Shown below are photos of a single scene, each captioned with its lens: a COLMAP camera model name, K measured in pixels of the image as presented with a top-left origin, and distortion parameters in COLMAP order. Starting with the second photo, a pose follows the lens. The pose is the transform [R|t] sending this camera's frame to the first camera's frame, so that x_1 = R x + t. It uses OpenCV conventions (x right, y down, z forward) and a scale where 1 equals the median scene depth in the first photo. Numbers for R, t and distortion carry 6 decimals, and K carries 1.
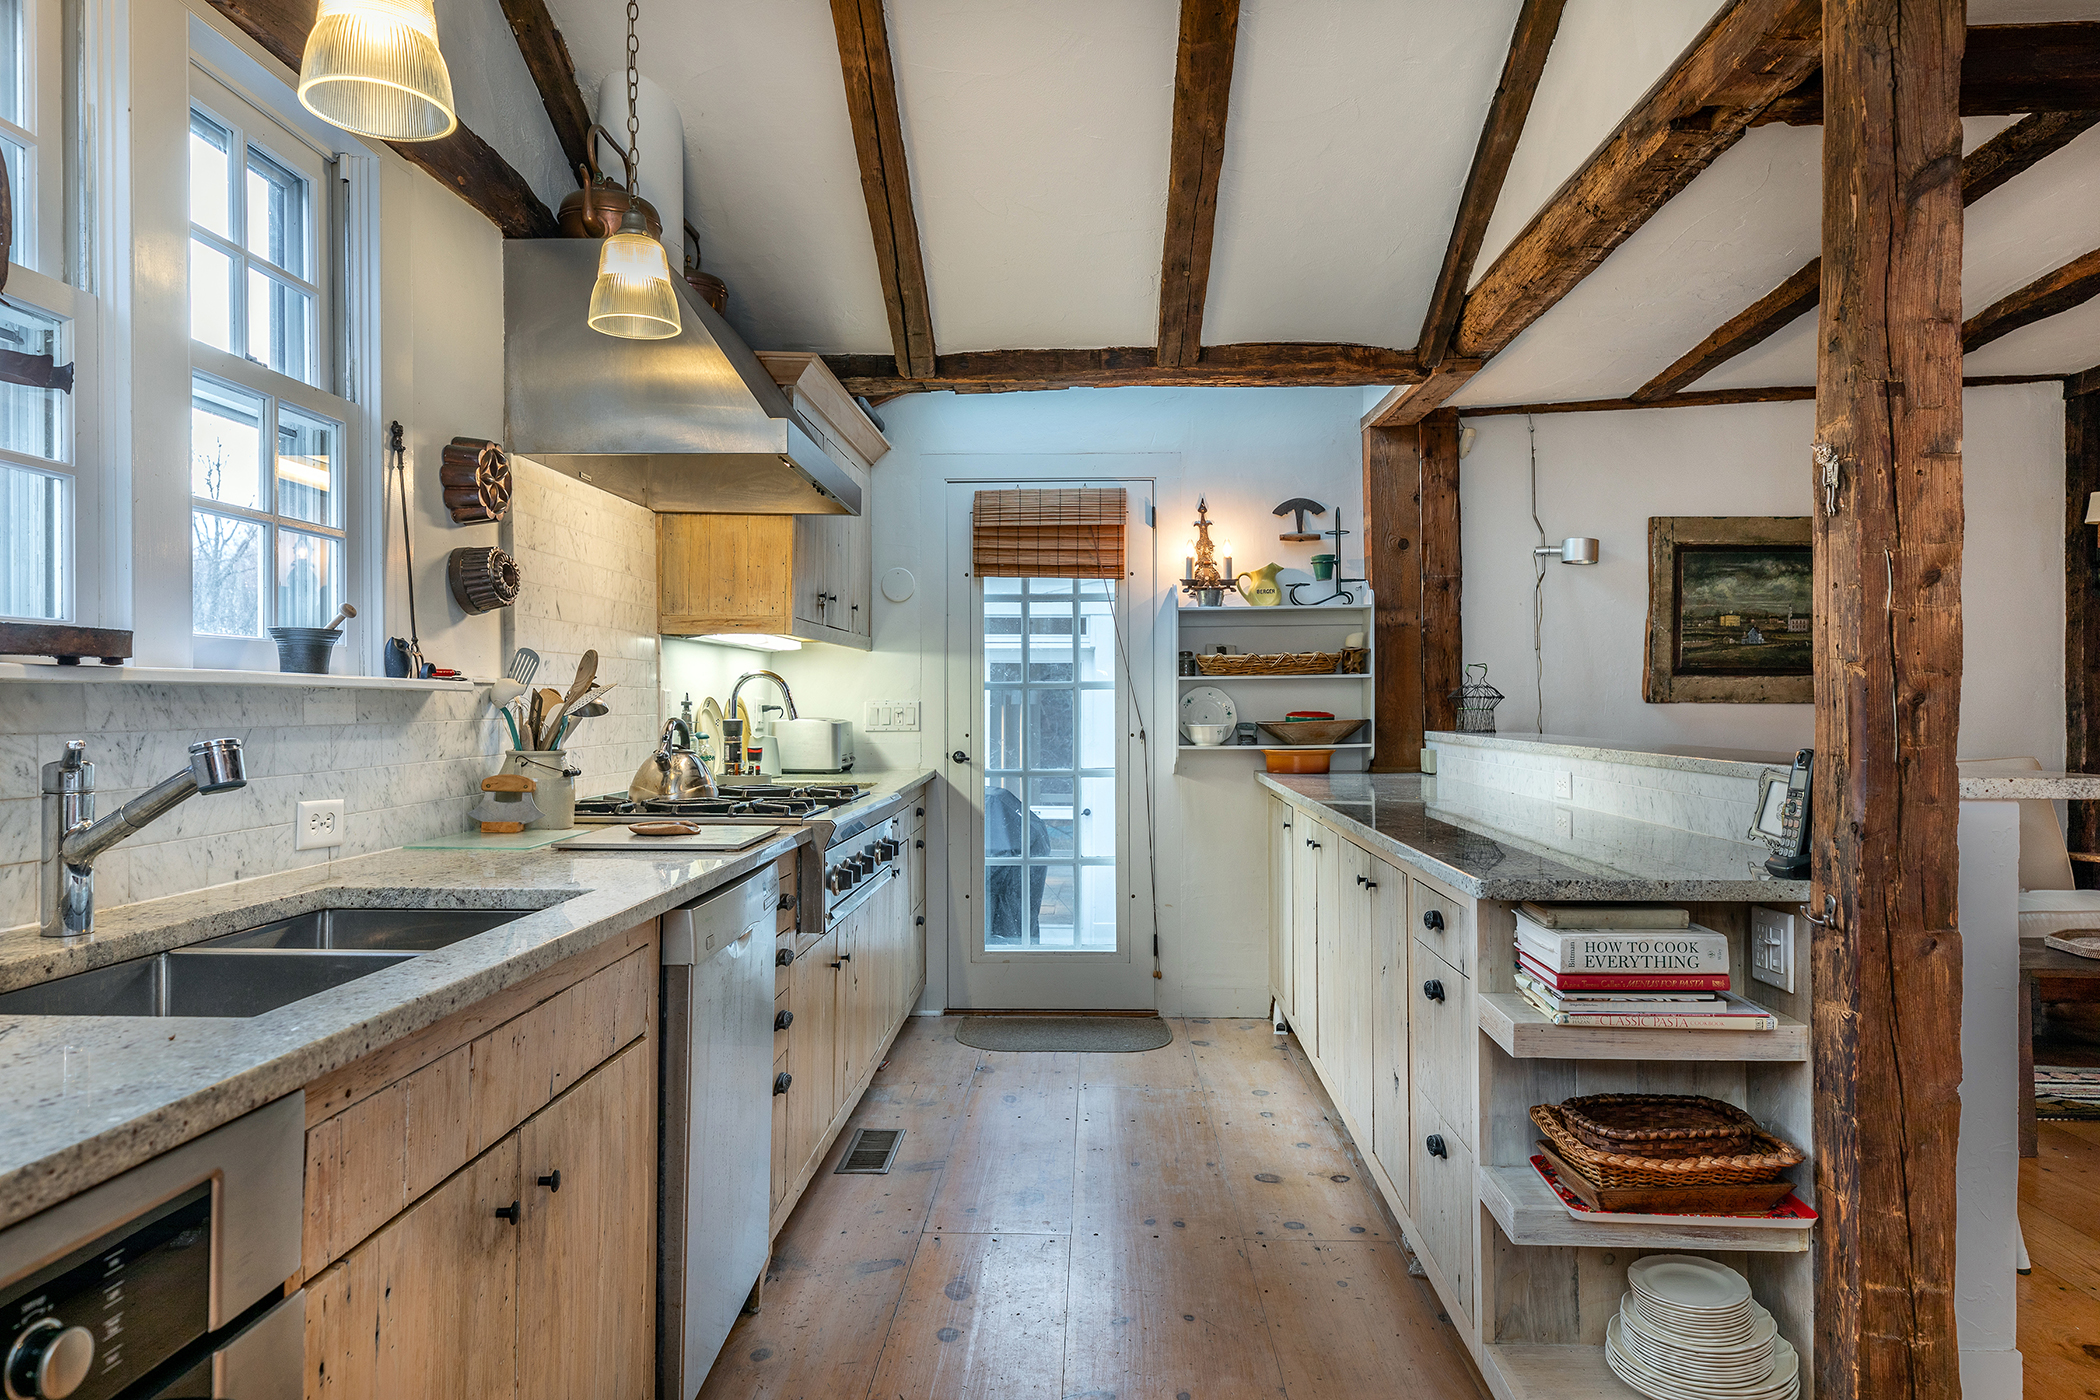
lens RADIAL K [[1323.4, 0, 1063.5], [0, 1323.4, 699.0], [0, 0, 1]] dist [0.035870, -0.032475]
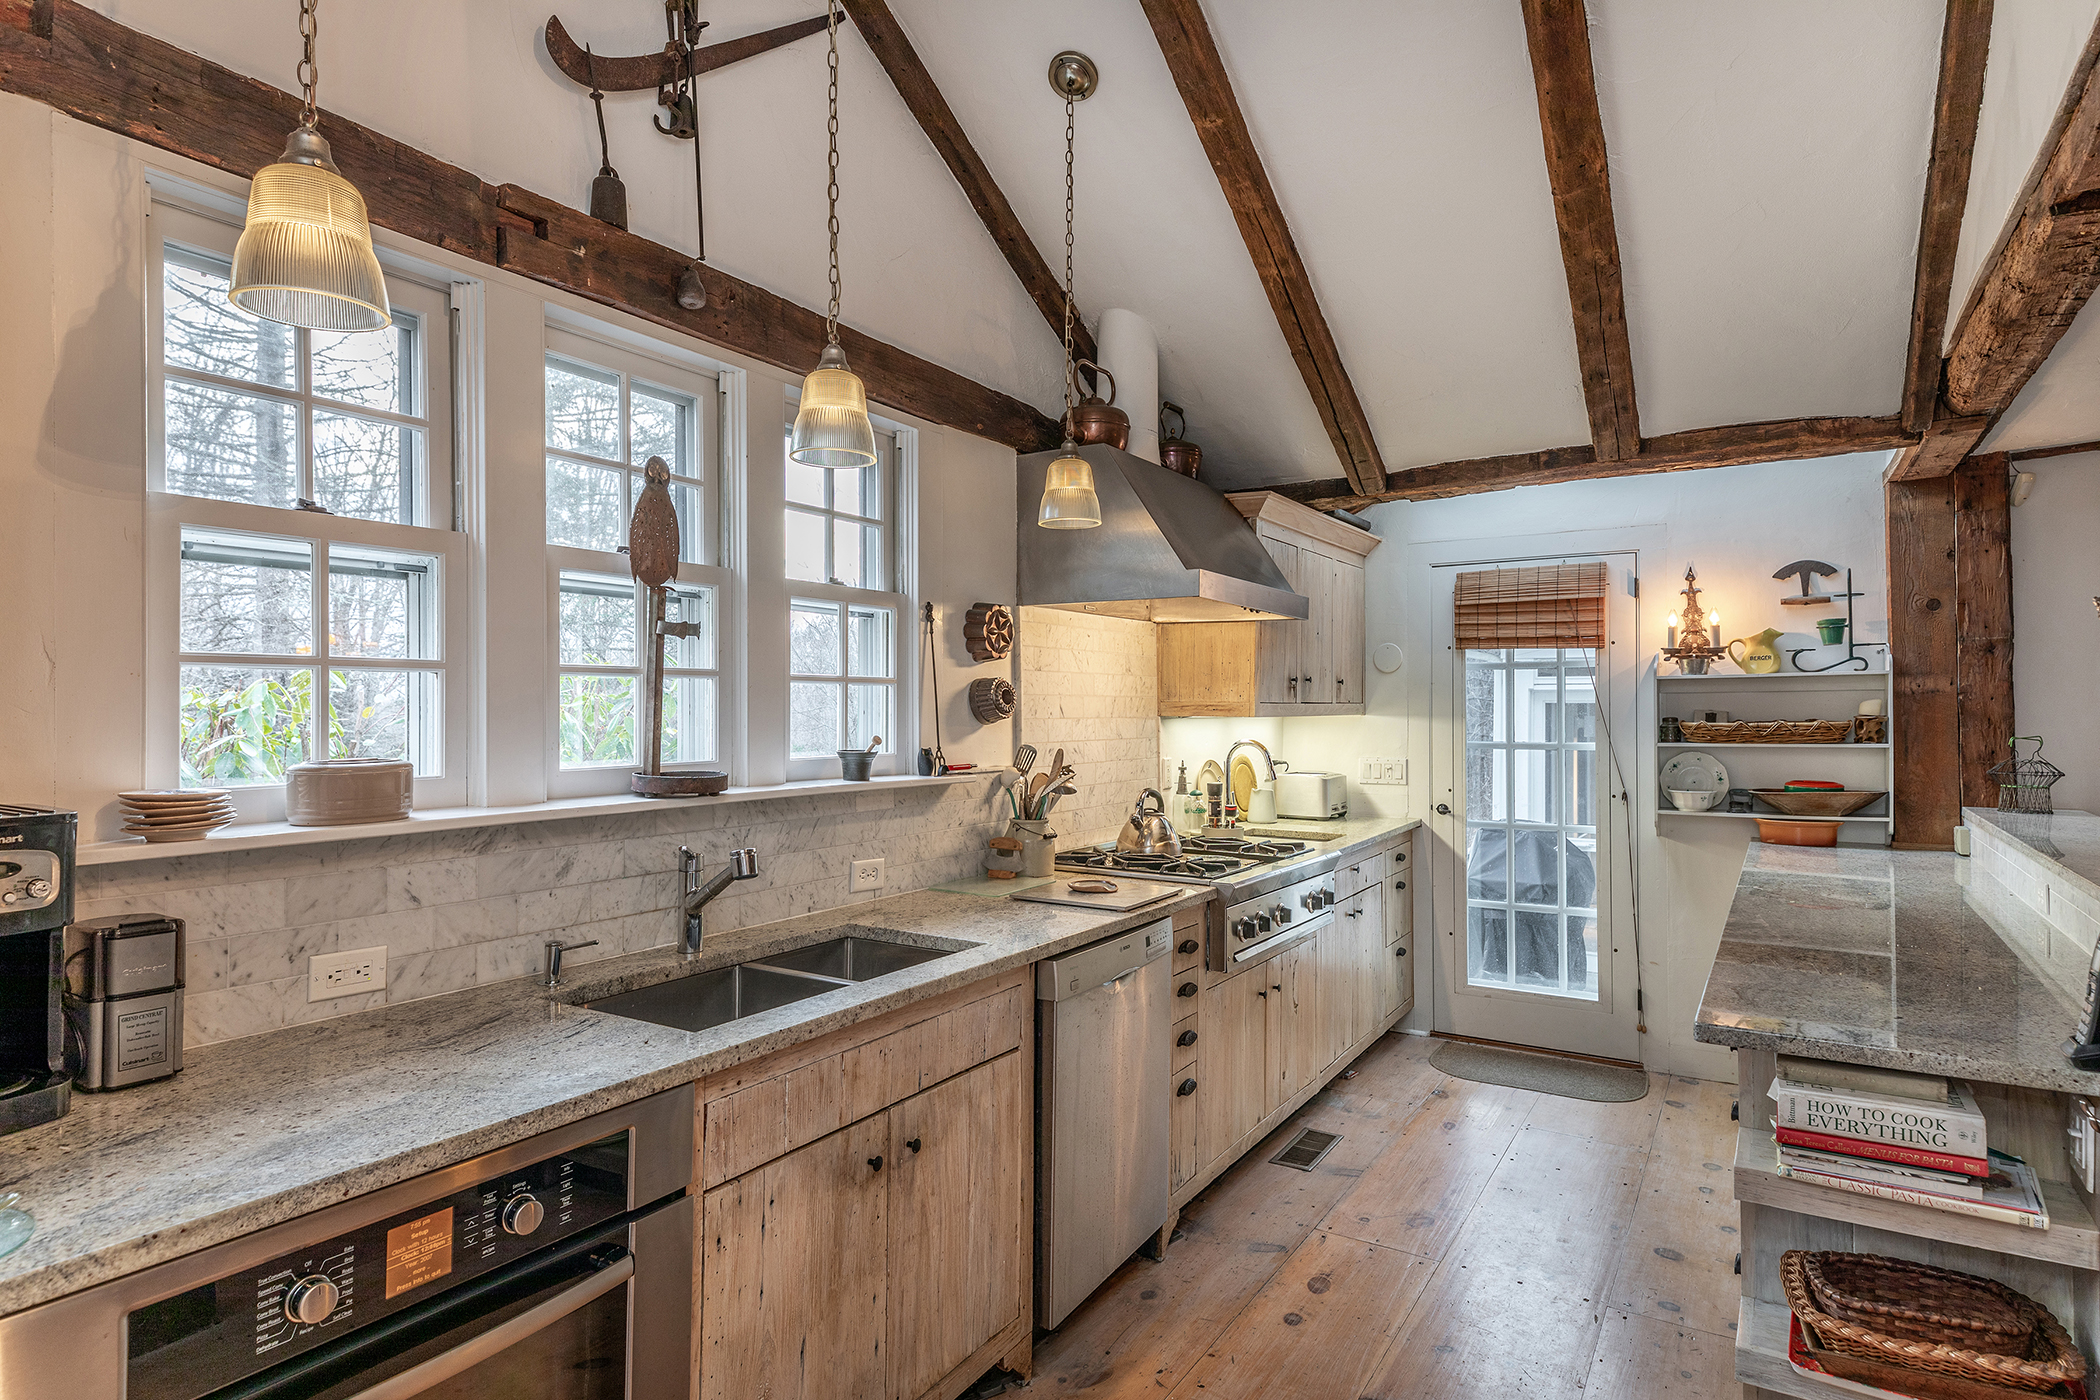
lens RADIAL K [[1151.3, 0, 1050.0], [0, 1151.3, 700.0], [0, 0, 1]] dist [0.044027, -0.024528]
pose [[0.861832, -0.003775, -0.507179, 0.167320], [0.001309, 0.999986, -0.005219, -0.056025], [0.507192, 0.003834, 0.861825, -0.027510]]
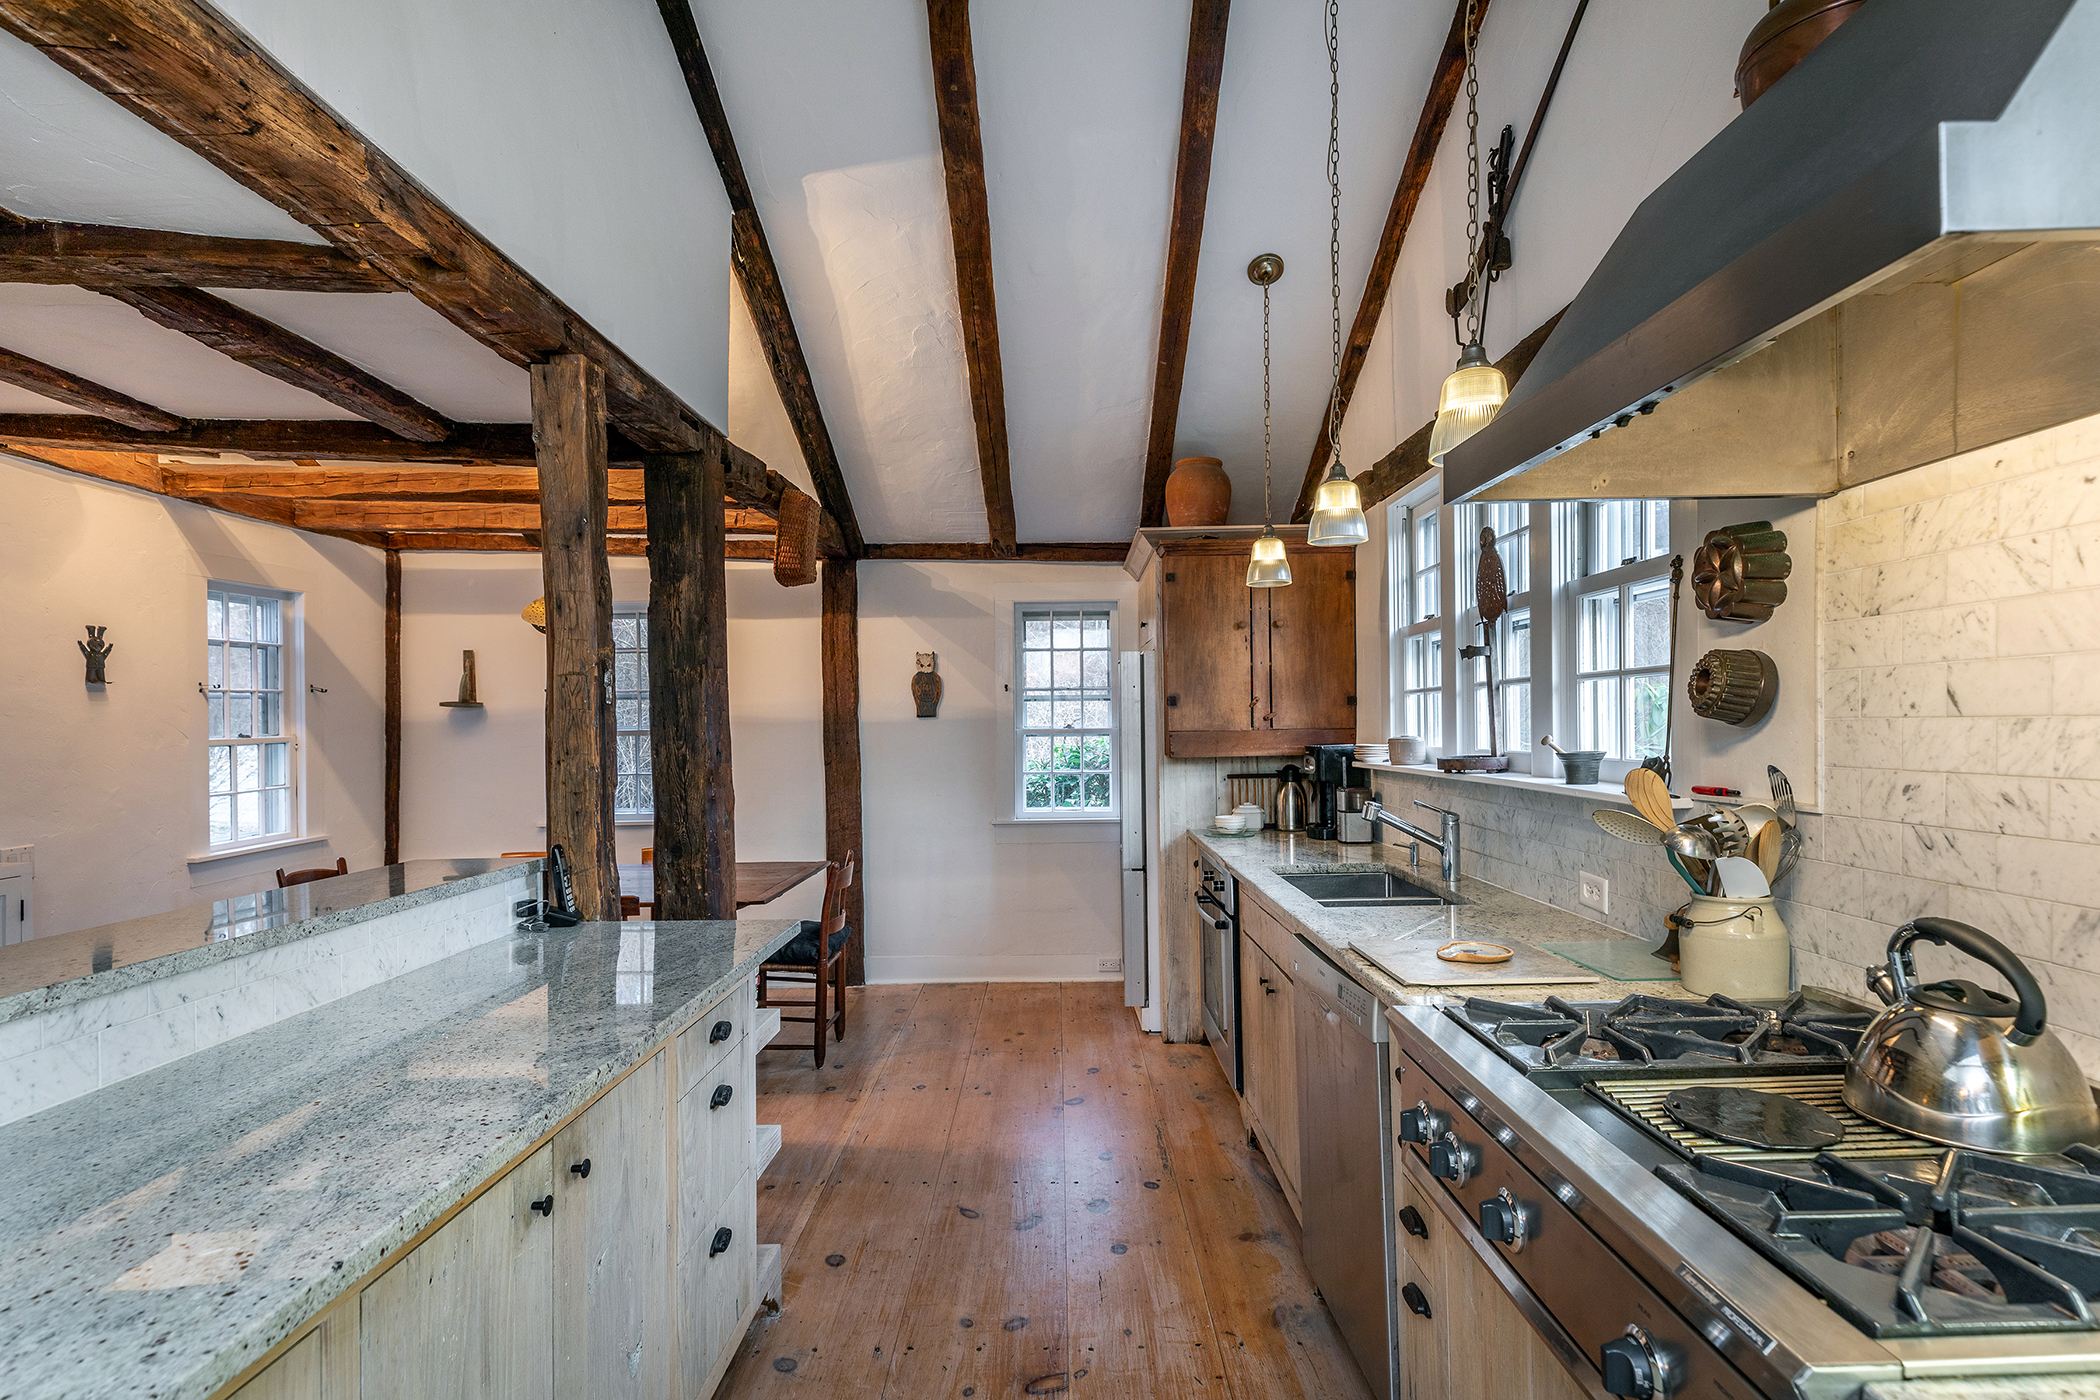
lens RADIAL K [[1045.0, 0, 1050.5], [0, 1045.0, 721.6], [0, 0, 1]] dist [0.023857, -0.000062]
pose [[-0.999535, 0.015085, -0.026508, 0.018325], [0.015262, 0.999862, -0.006491, -0.046441], [0.026406, -0.006893, -0.999628, 1.131156]]
